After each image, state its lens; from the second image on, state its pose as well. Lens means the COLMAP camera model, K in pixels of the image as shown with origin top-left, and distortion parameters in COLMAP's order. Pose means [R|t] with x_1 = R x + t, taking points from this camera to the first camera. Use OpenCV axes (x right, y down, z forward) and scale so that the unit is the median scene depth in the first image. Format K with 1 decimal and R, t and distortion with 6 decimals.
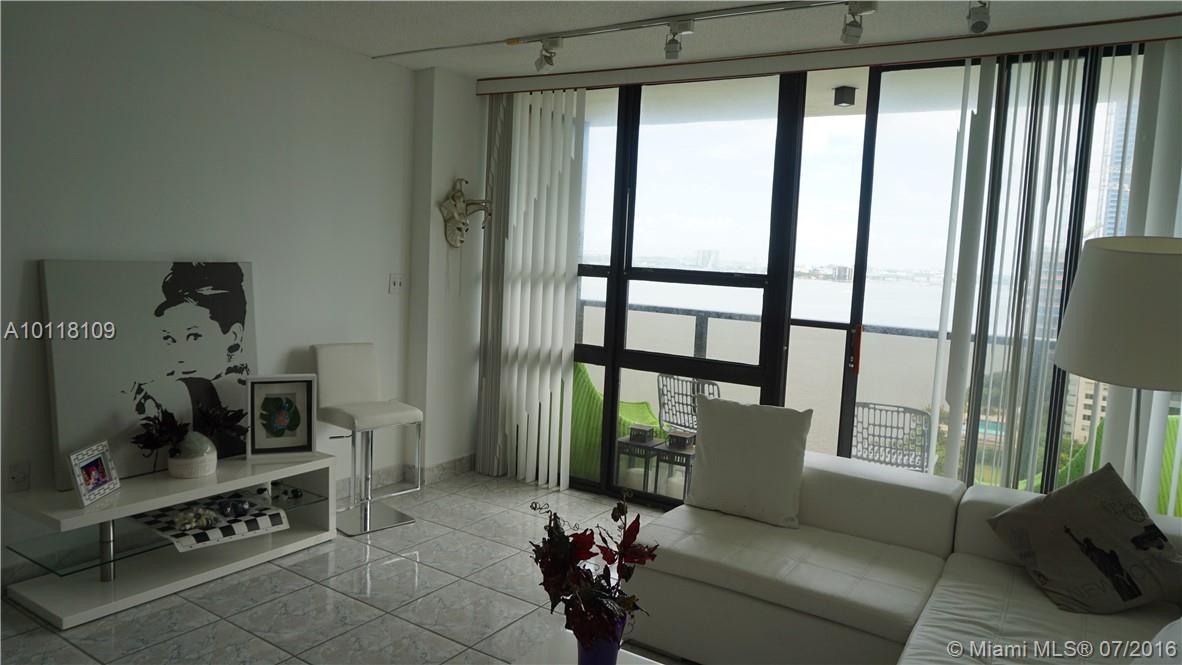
lens RADIAL K [[793.4, 0, 591.0], [0, 793.4, 332.5], [0, 0, 1]] dist [-0.049579, 0.038038]
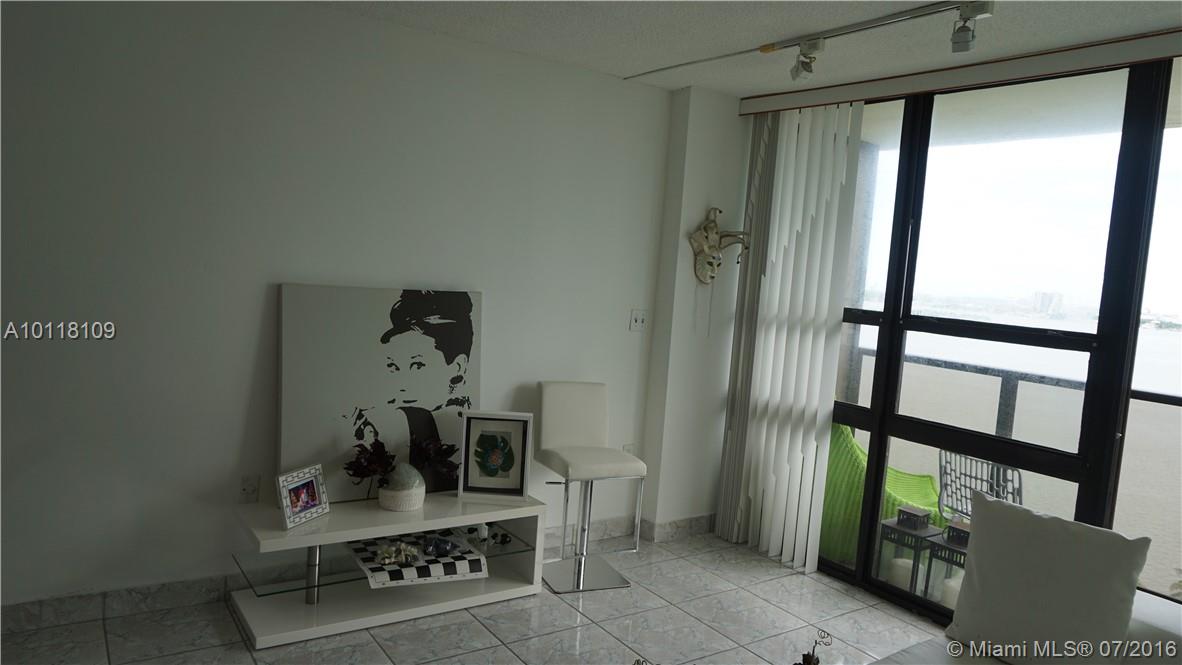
lens RADIAL K [[793.4, 0, 591.0], [0, 793.4, 332.5], [0, 0, 1]] dist [-0.049579, 0.038038]
pose [[0.926933, 0.055030, -0.371170, 0.055434], [-0.070164, 0.997160, -0.027382, -0.021530], [0.368609, 0.051424, 0.928161, 0.139502]]
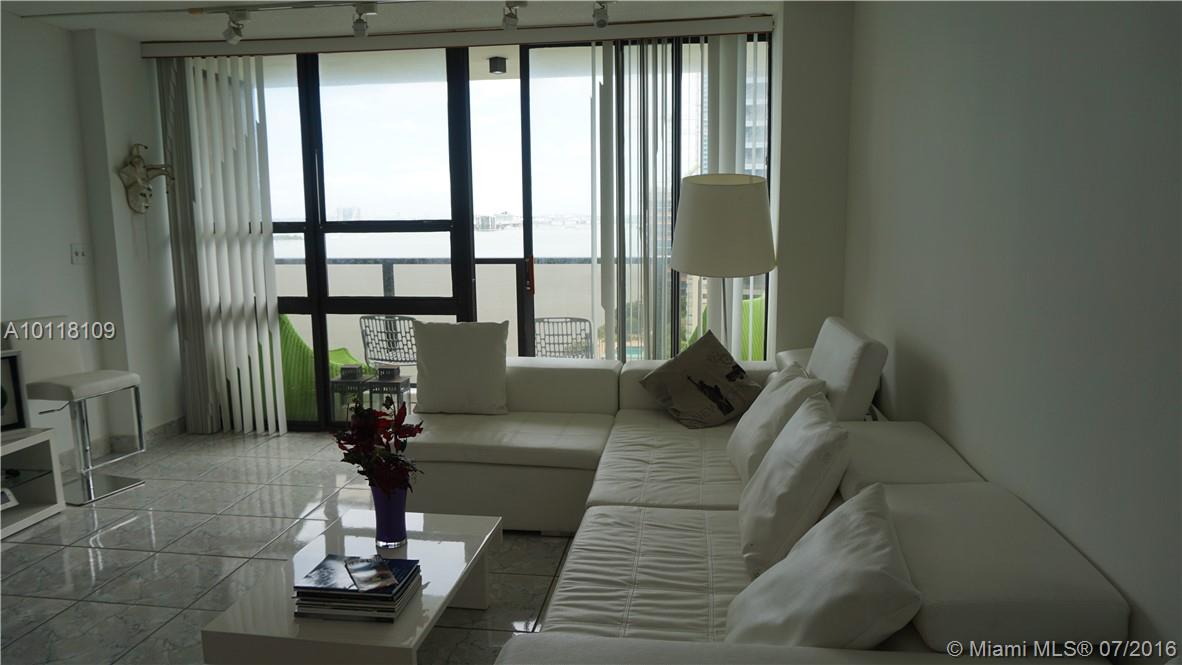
lens RADIAL K [[793.4, 0, 591.0], [0, 793.4, 332.5], [0, 0, 1]] dist [-0.049579, 0.038038]
pose [[0.903399, -0.118202, 0.412187, -0.098540], [0.094557, 0.992508, 0.077379, 0.022866], [-0.418245, -0.030929, 0.907808, -0.167035]]
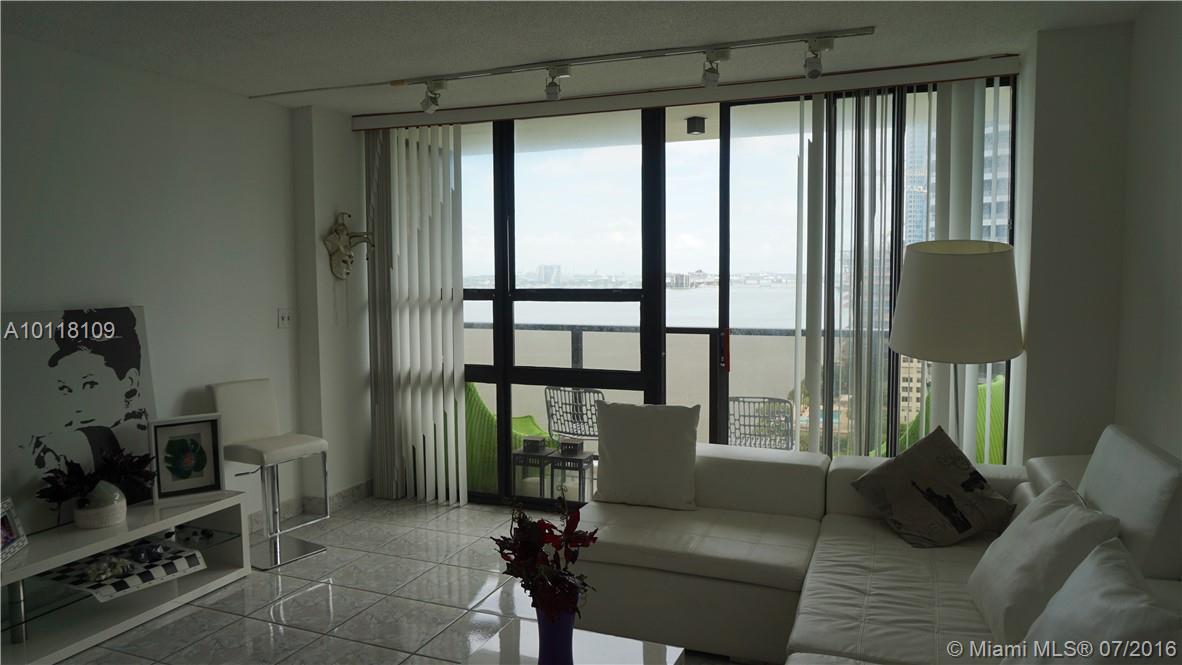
lens RADIAL K [[793.4, 0, 591.0], [0, 793.4, 332.5], [0, 0, 1]] dist [-0.049579, 0.038038]
pose [[0.979249, -0.067453, 0.191108, -0.065481], [0.071649, 0.997315, -0.015125, -0.000398], [-0.189575, 0.028504, 0.981452, -0.074589]]
